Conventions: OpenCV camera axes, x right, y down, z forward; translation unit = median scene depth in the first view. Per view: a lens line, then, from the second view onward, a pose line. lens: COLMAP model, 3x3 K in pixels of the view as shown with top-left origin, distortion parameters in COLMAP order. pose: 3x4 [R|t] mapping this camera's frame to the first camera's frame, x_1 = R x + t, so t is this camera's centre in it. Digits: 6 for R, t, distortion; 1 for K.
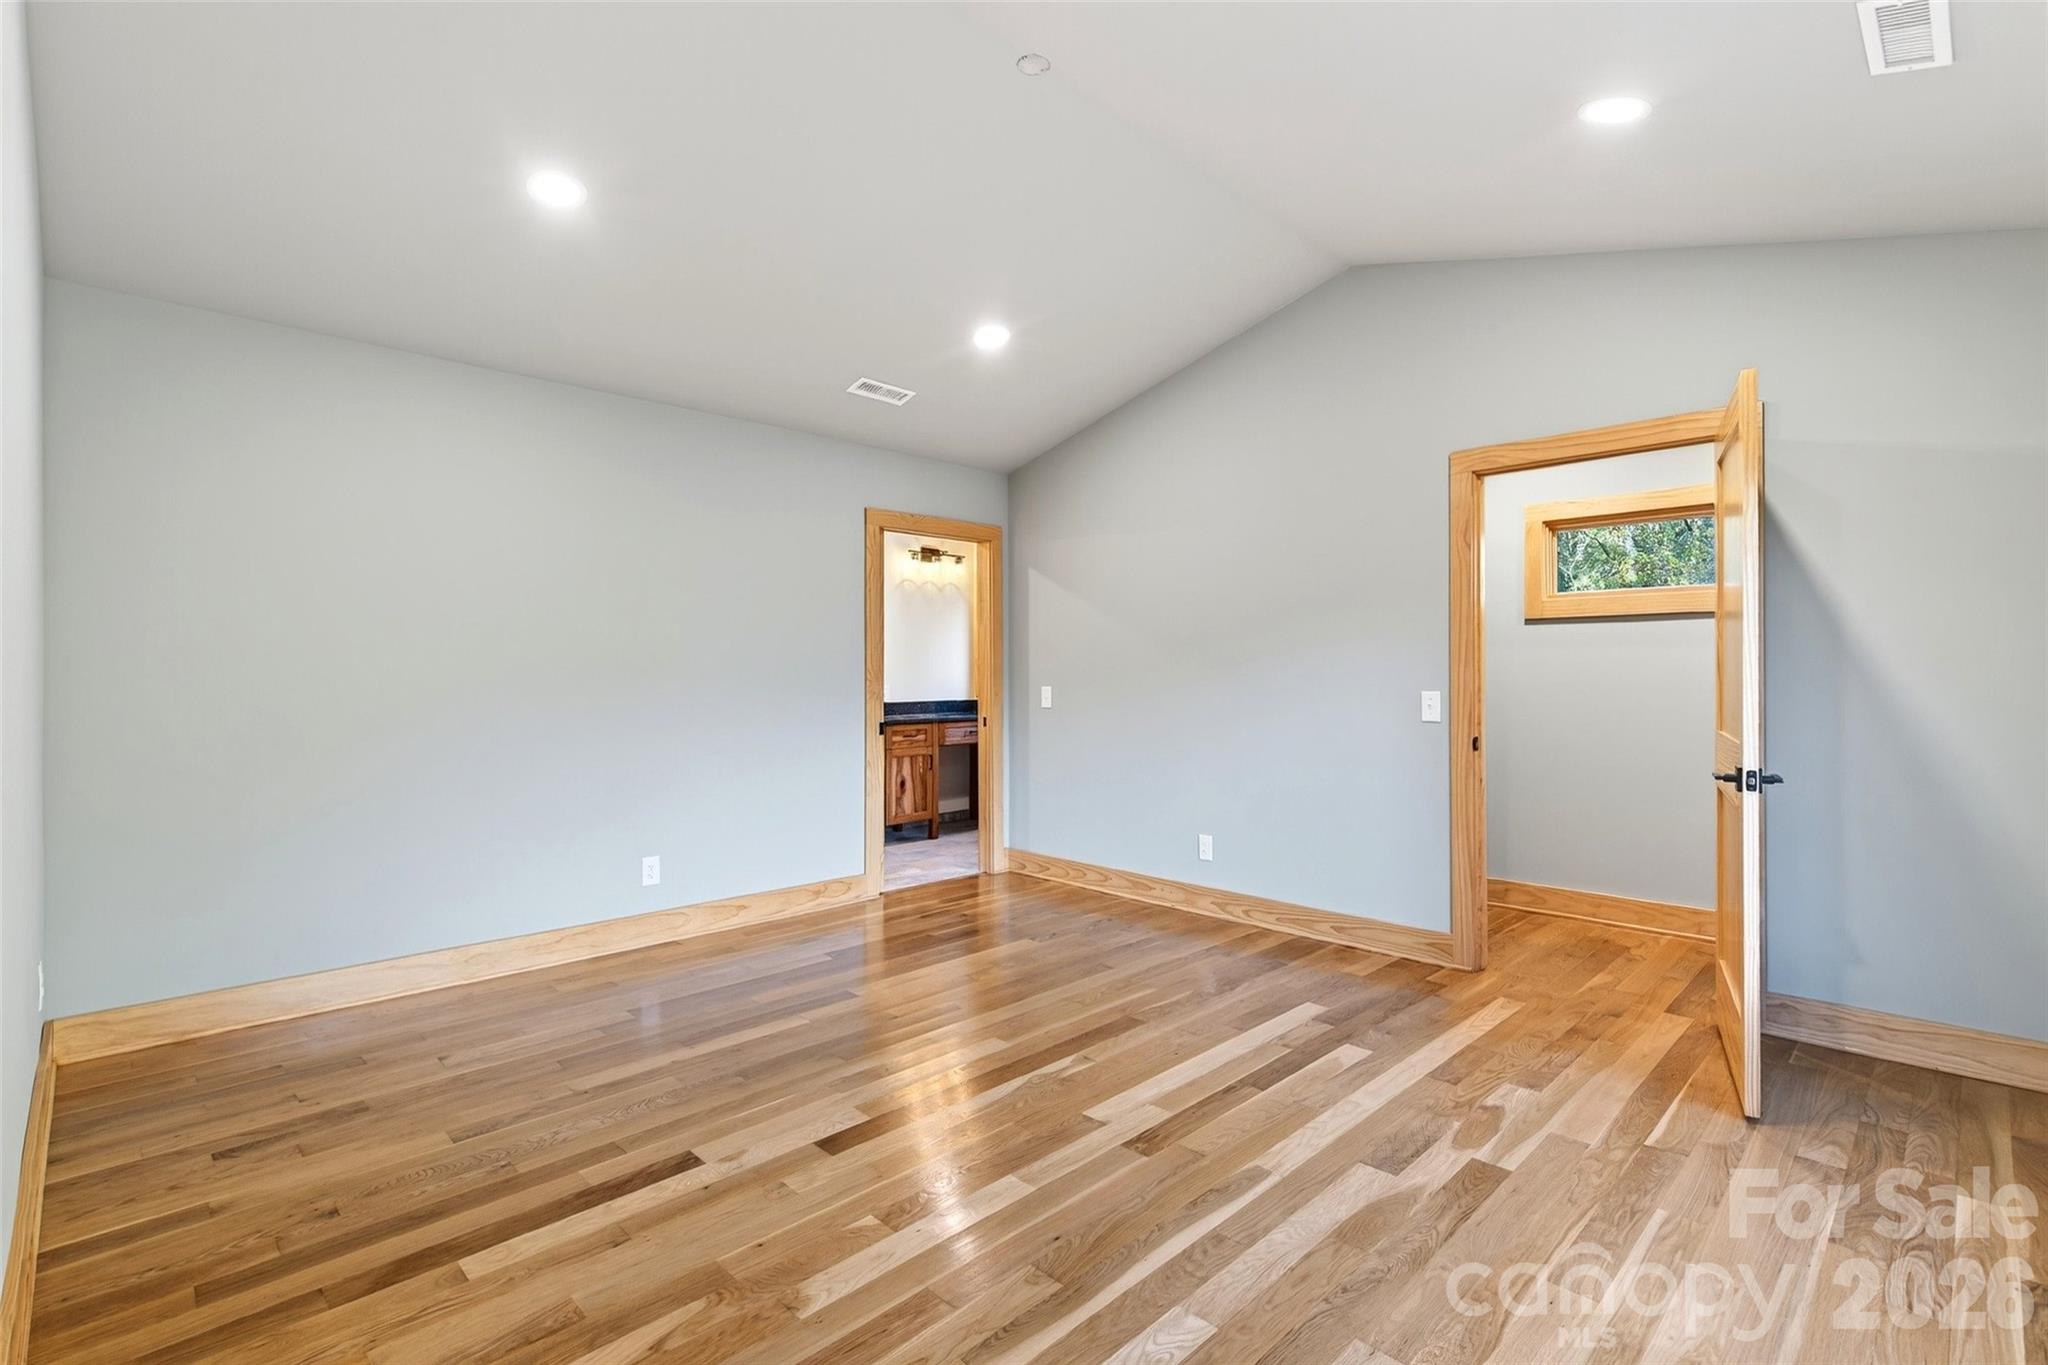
lens RADIAL K [[932.3, 0, 1030.1], [0, 932.3, 683.5], [0, 0, 1]] dist [0.002017, -0.000027]
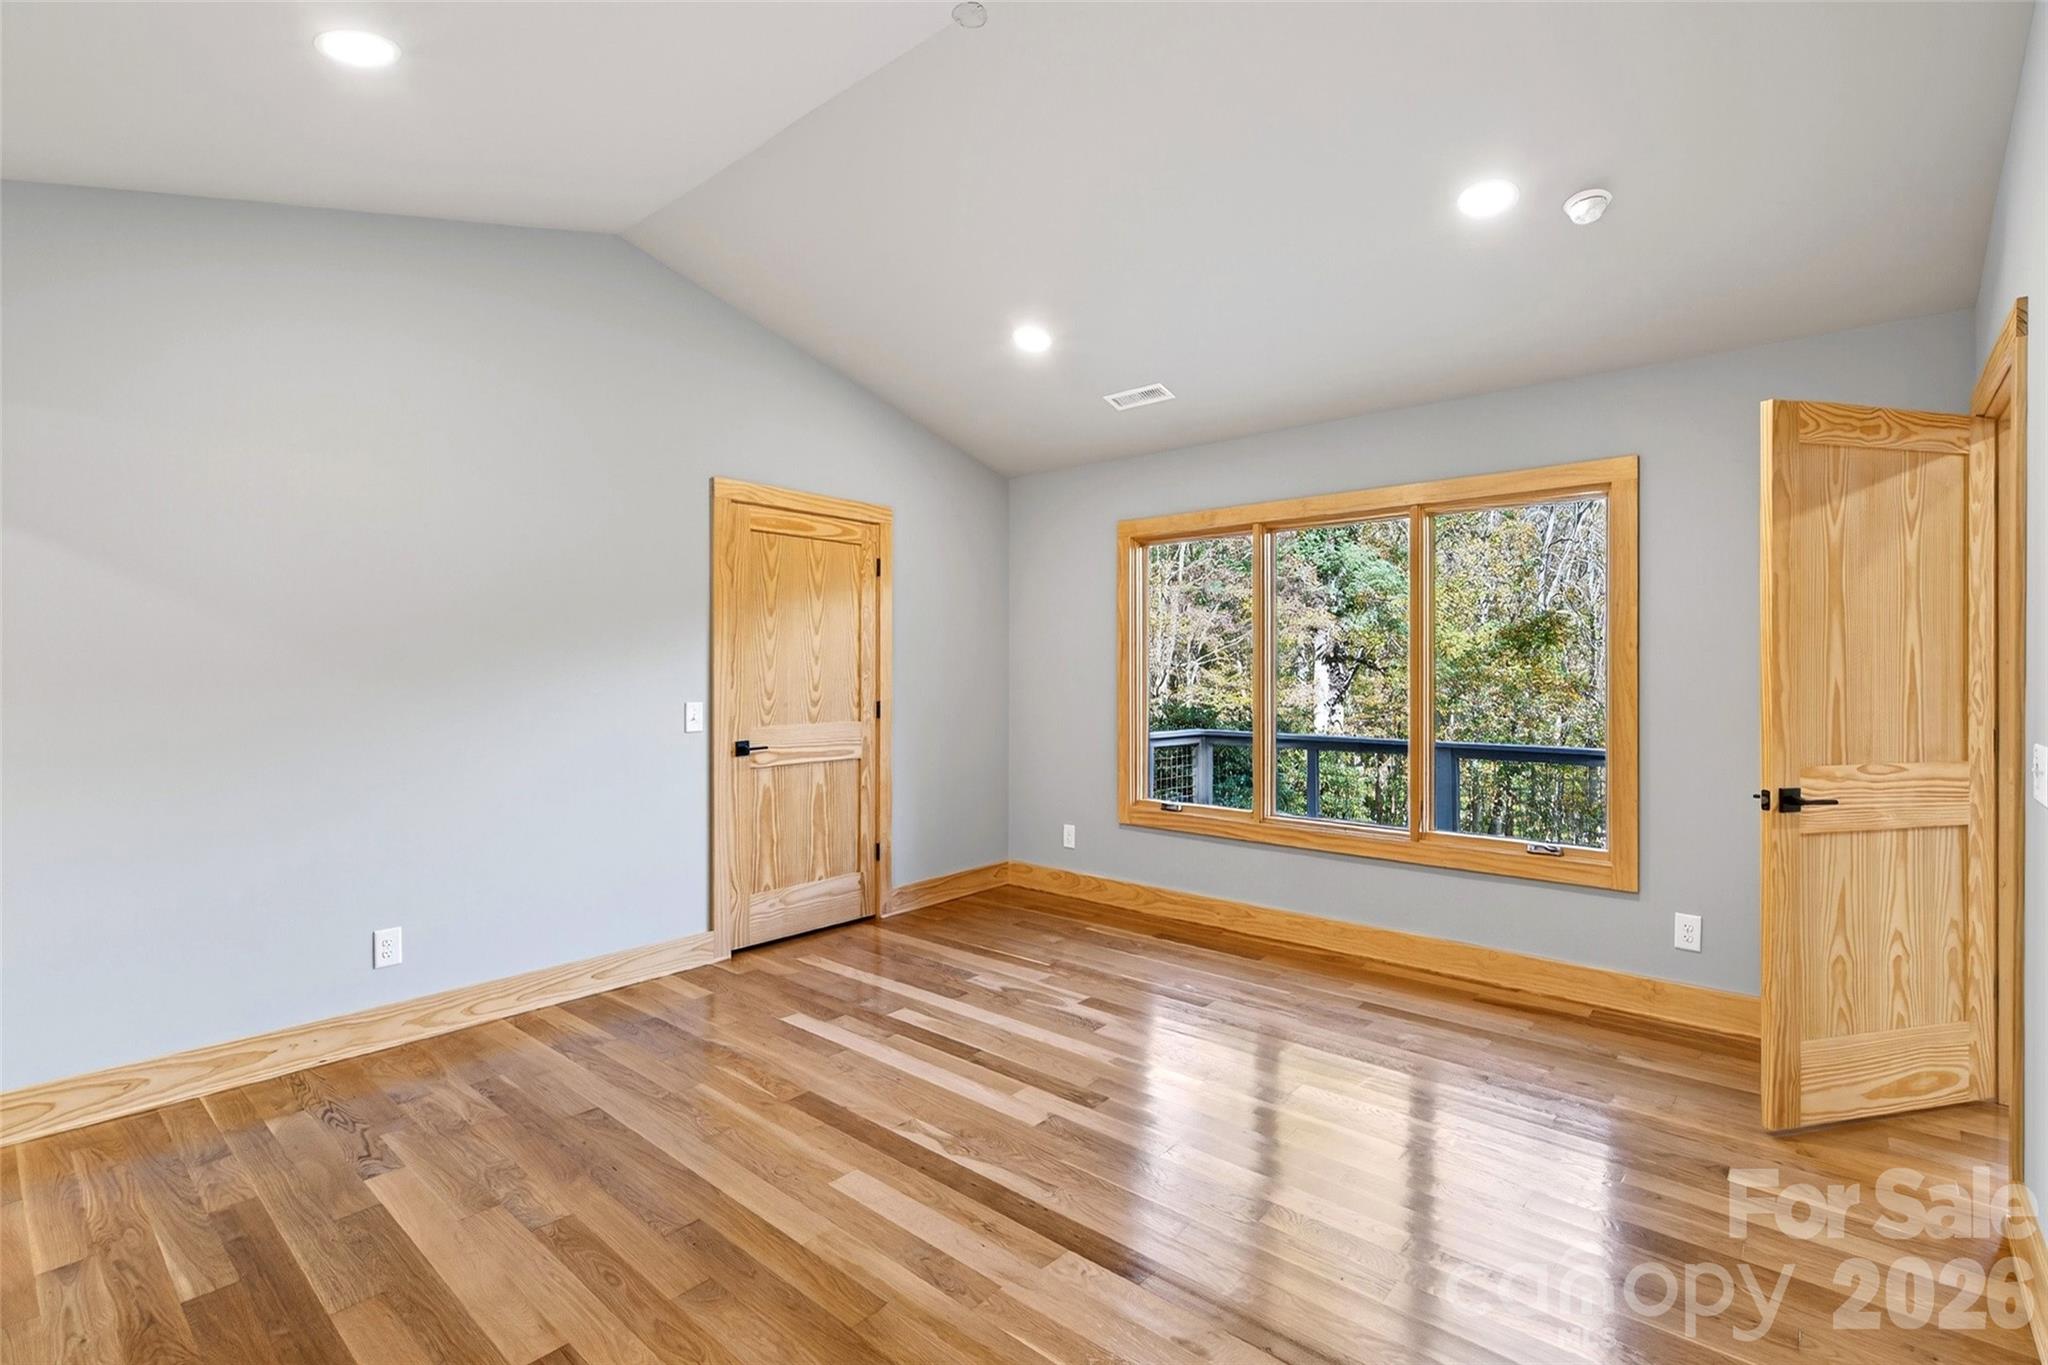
lens RADIAL K [[932.3, 0, 1029.8], [0, 932.3, 671.5], [0, 0, 1]] dist [0.002017, -0.000027]
pose [[-0.080555, 0.005545, 0.996735, -0.827243], [0.006793, 0.999964, -0.005014, -0.027215], [-0.996727, 0.006367, -0.080590, 0.929403]]
